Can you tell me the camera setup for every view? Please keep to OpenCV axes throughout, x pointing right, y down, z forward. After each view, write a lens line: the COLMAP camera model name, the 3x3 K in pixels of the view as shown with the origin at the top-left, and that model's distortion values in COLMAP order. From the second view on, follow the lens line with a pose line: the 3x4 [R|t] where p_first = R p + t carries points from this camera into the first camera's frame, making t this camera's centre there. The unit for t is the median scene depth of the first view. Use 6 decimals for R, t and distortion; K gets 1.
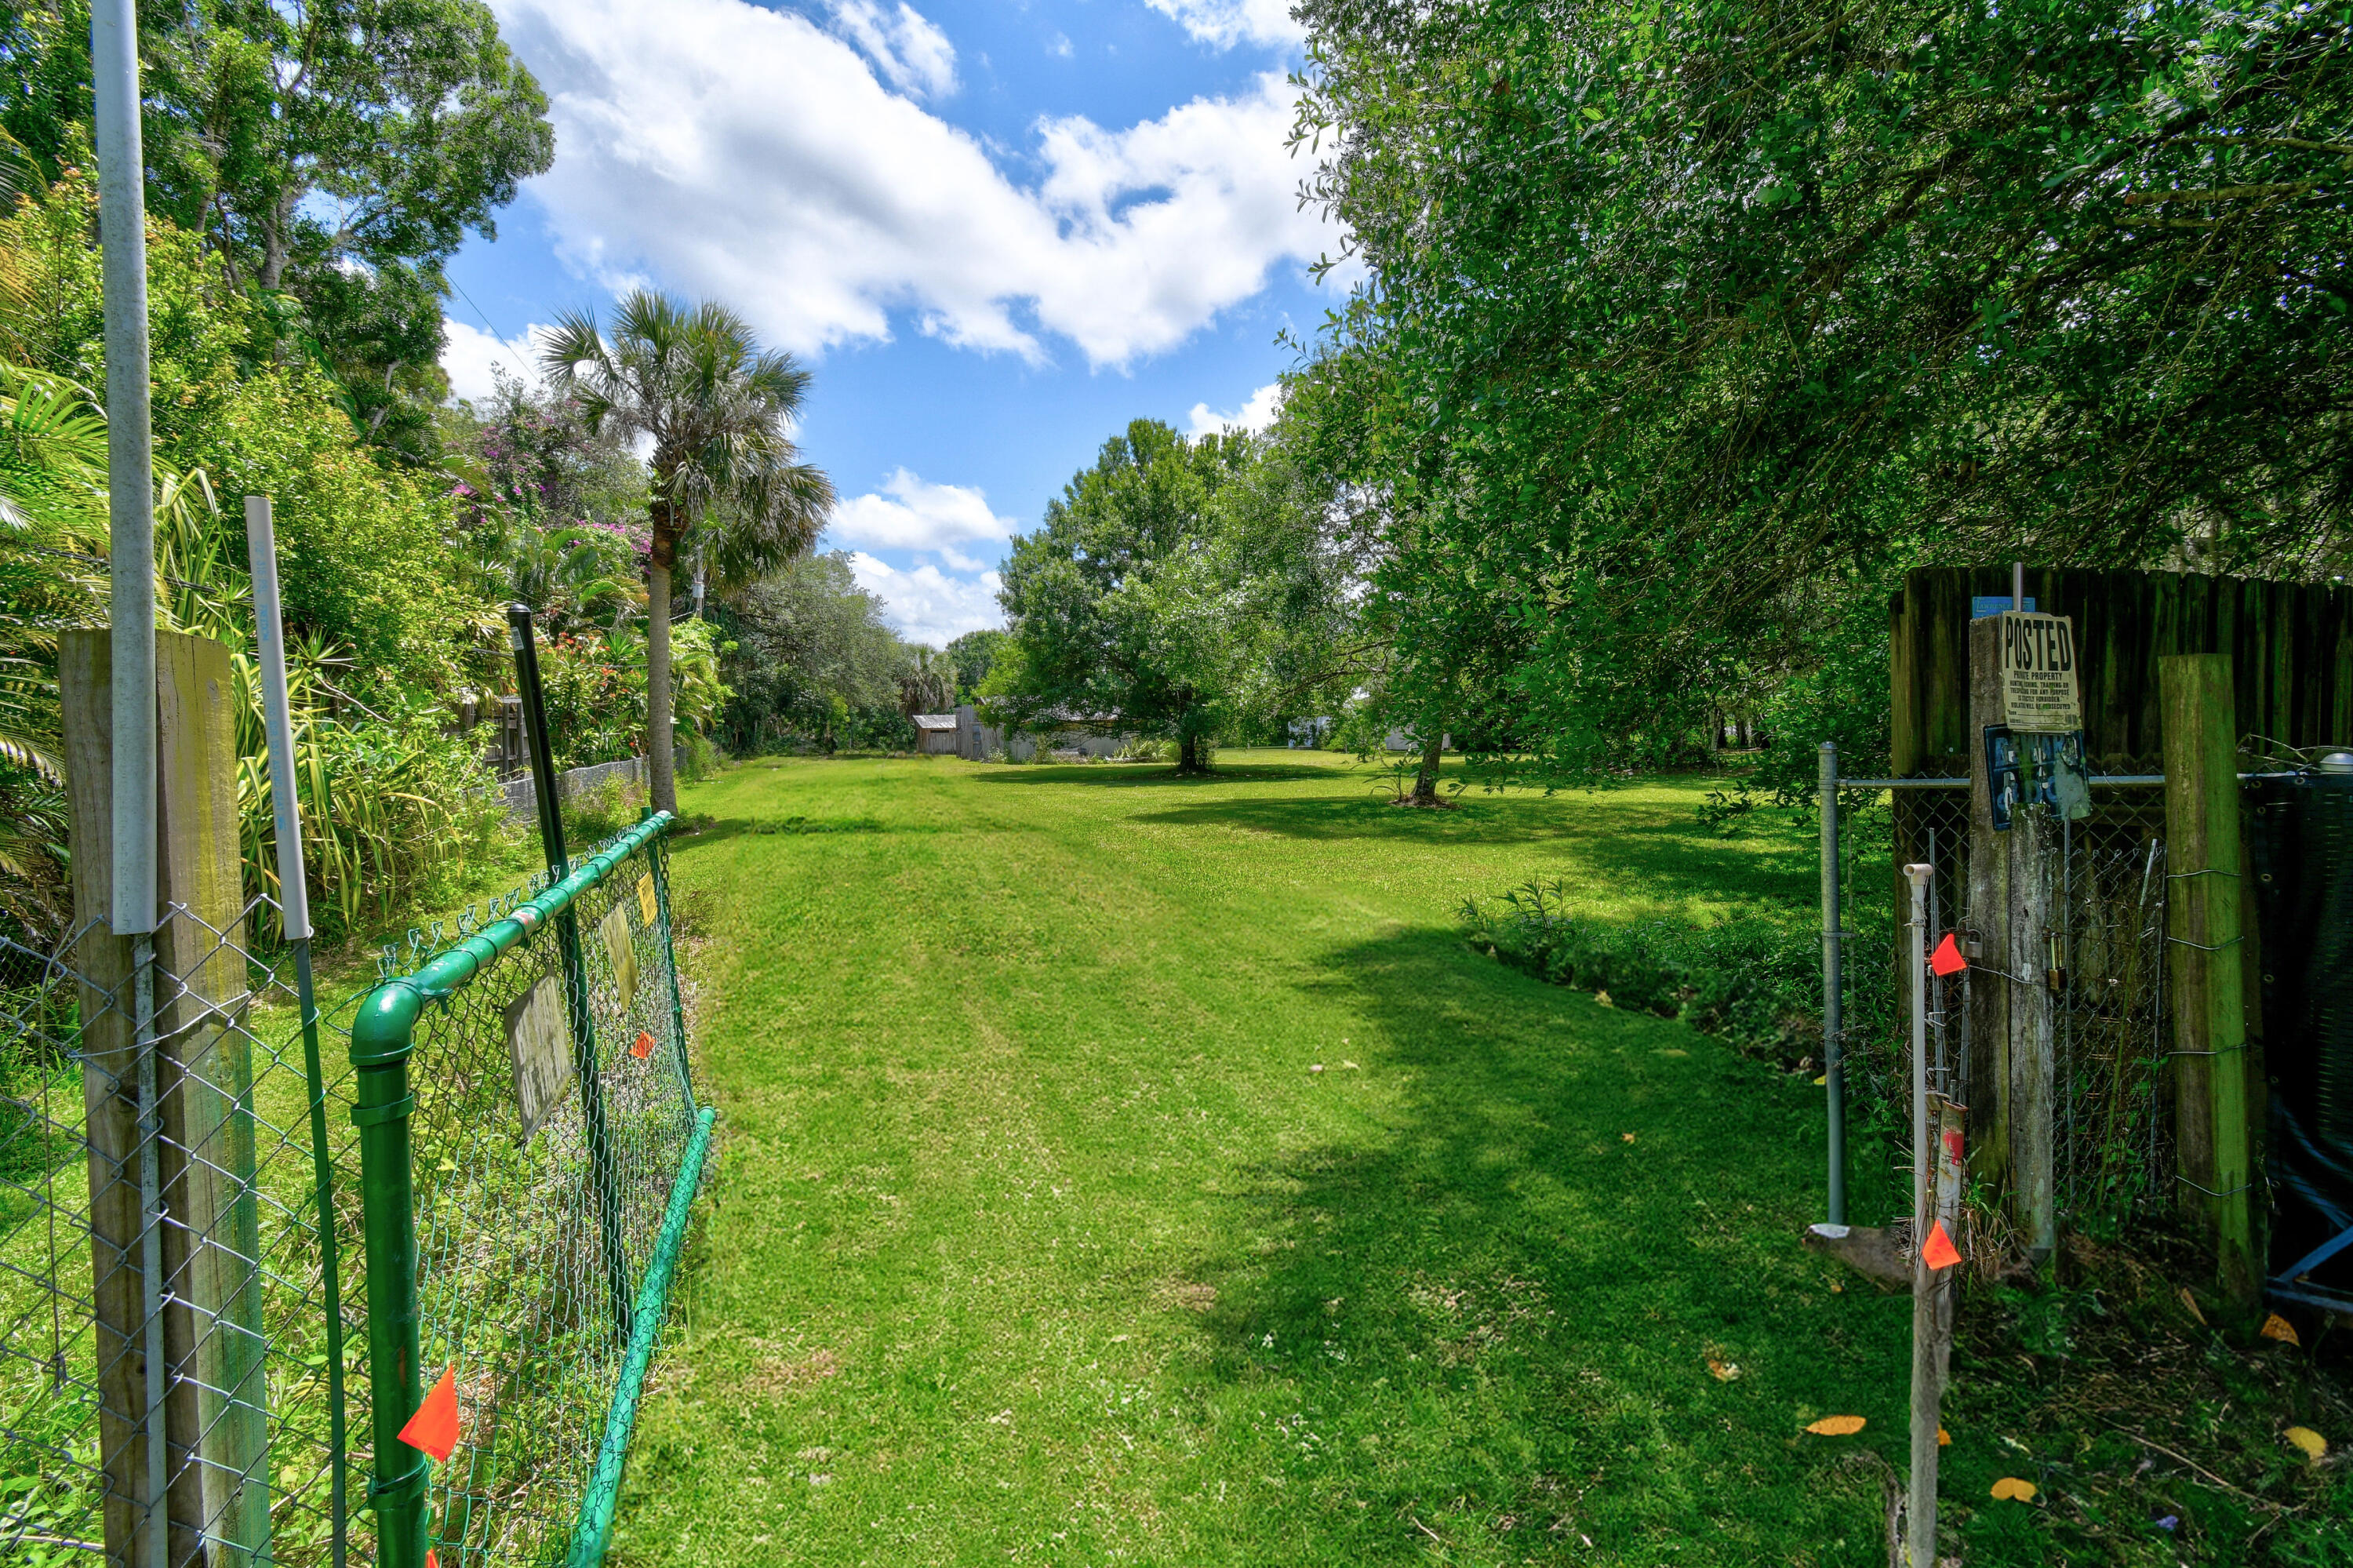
lens RADIAL K [[999.1, 0, 1173.3], [0, 999.1, 780.2], [0, 0, 1]] dist [-0.001503, 0.000160]
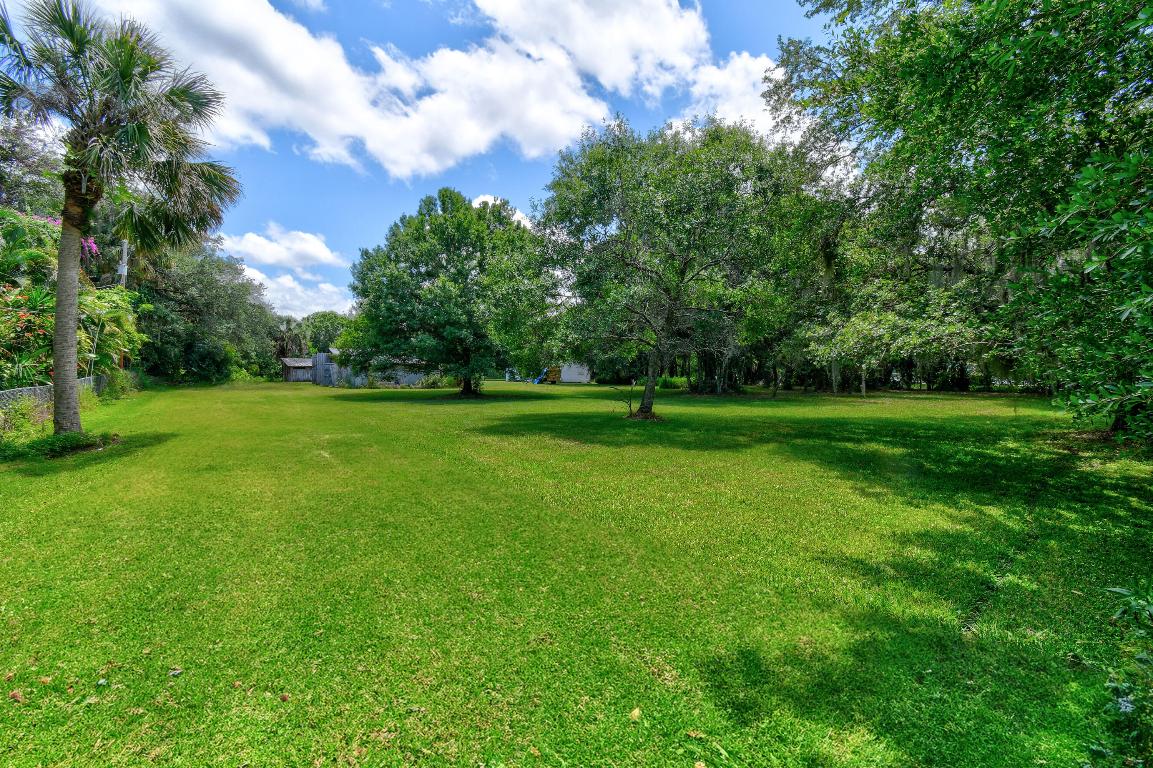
lens RADIAL K [[489.5, 0, 581.1], [0, 489.5, 376.9], [0, 0, 1]] dist [-0.001503, 0.000160]
pose [[0.953503, 0.015195, 0.301001, -0.053460], [-0.003479, 0.999217, -0.039421, -0.006329], [-0.301364, 0.036541, 0.952809, 0.136180]]
